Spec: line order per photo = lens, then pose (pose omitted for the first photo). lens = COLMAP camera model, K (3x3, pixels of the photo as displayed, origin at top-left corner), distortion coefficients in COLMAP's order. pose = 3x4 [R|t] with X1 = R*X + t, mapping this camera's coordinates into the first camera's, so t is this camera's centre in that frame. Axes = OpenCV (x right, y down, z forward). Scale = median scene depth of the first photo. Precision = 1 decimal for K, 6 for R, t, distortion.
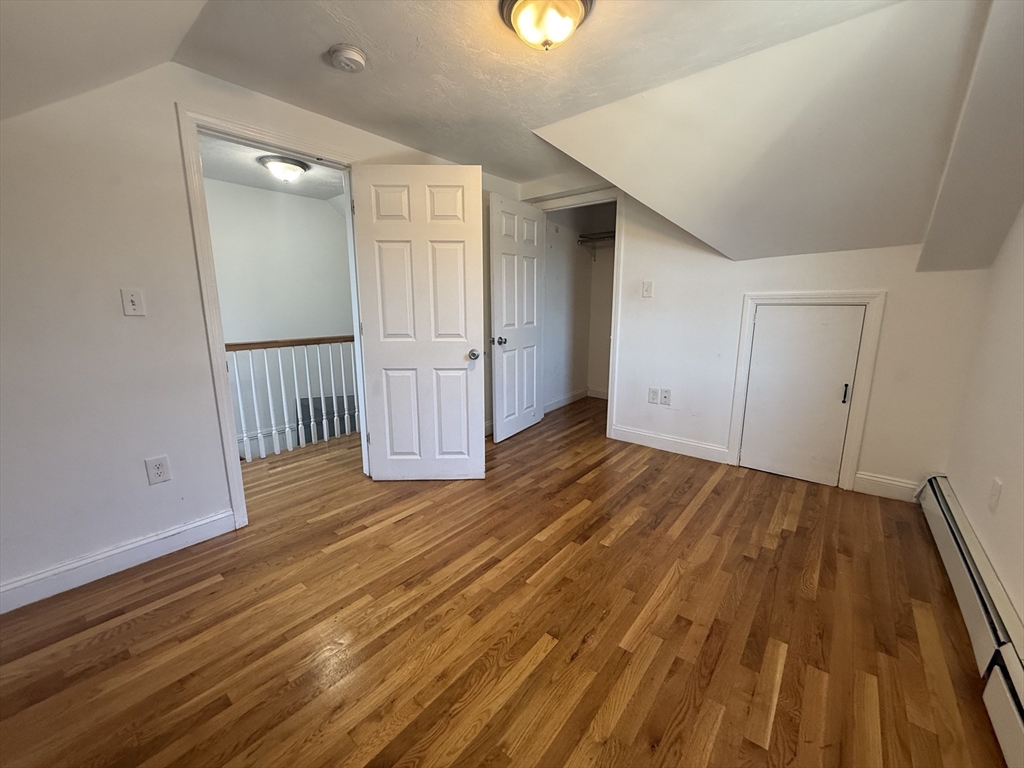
lens RADIAL K [[407.4, 0, 511.9], [0, 407.4, 380.9], [0, 0, 1]] dist [0.000603, -0.000127]
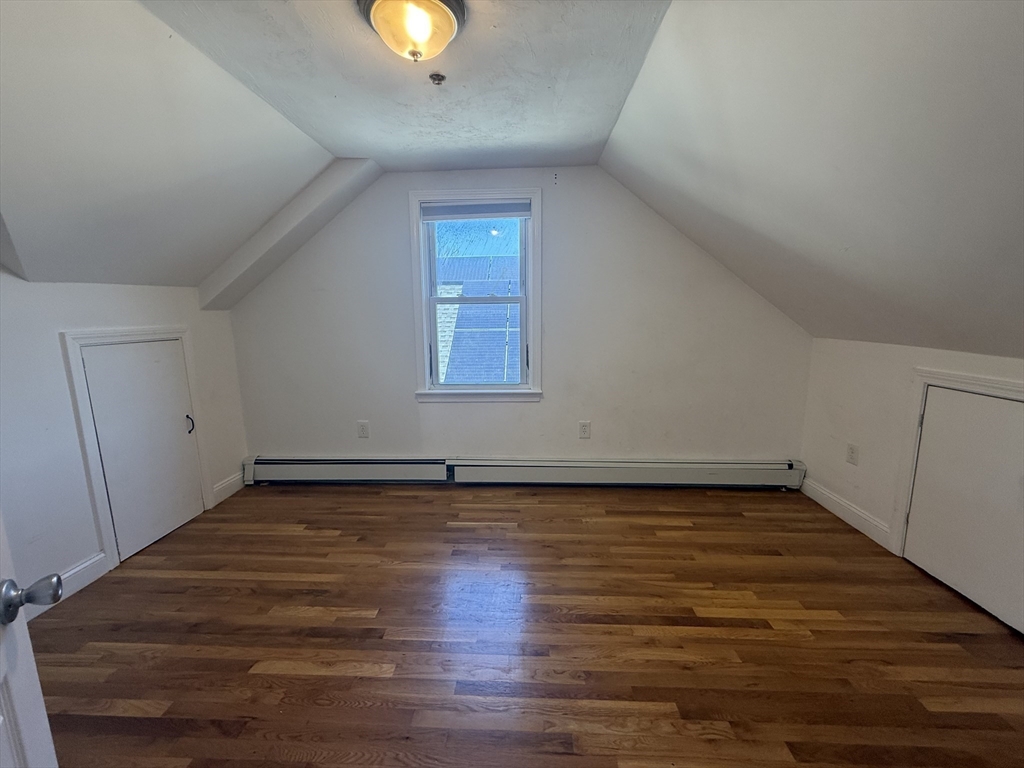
lens RADIAL K [[407.4, 0, 511.9], [0, 407.4, 380.9], [0, 0, 1]] dist [0.000603, -0.000127]
pose [[-0.601617, -0.122224, 0.789379, -0.523891], [0.161343, 0.949262, 0.269946, -0.241274], [-0.782321, 0.289764, -0.551372, 0.988523]]
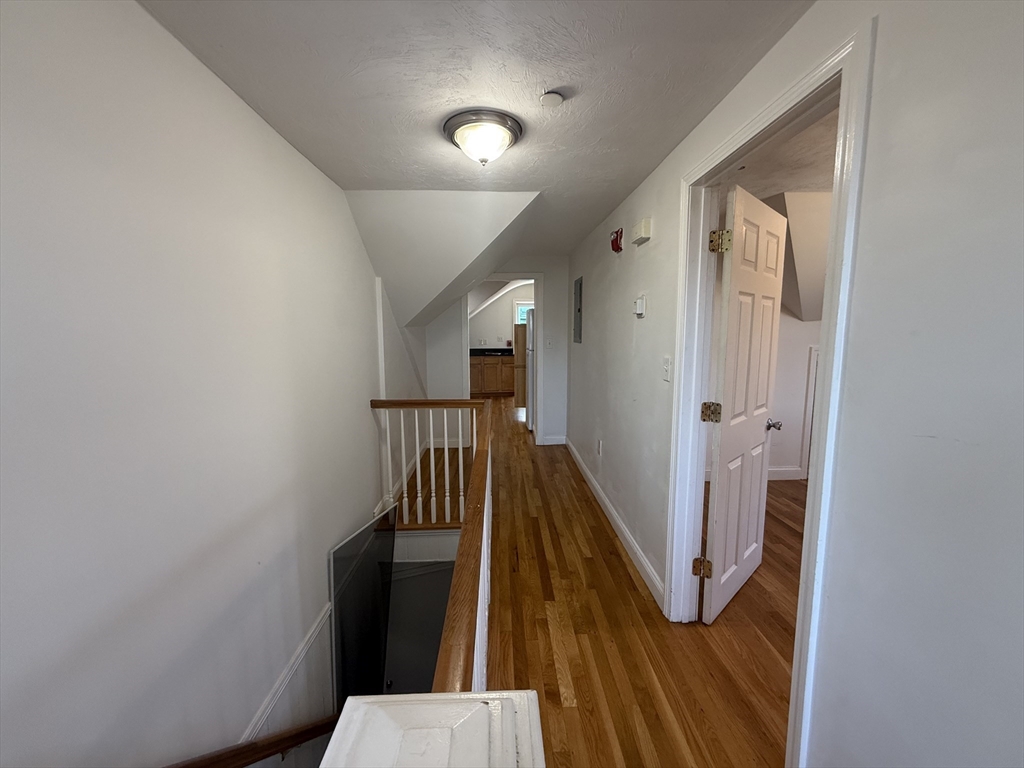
lens RADIAL K [[407.4, 0, 511.9], [0, 407.4, 380.9], [0, 0, 1]] dist [0.000603, -0.000127]
pose [[0.746495, -0.078250, 0.660774, -1.240491], [0.126563, 0.991629, -0.025551, -0.234241], [-0.653244, 0.102703, 0.750150, 0.800452]]
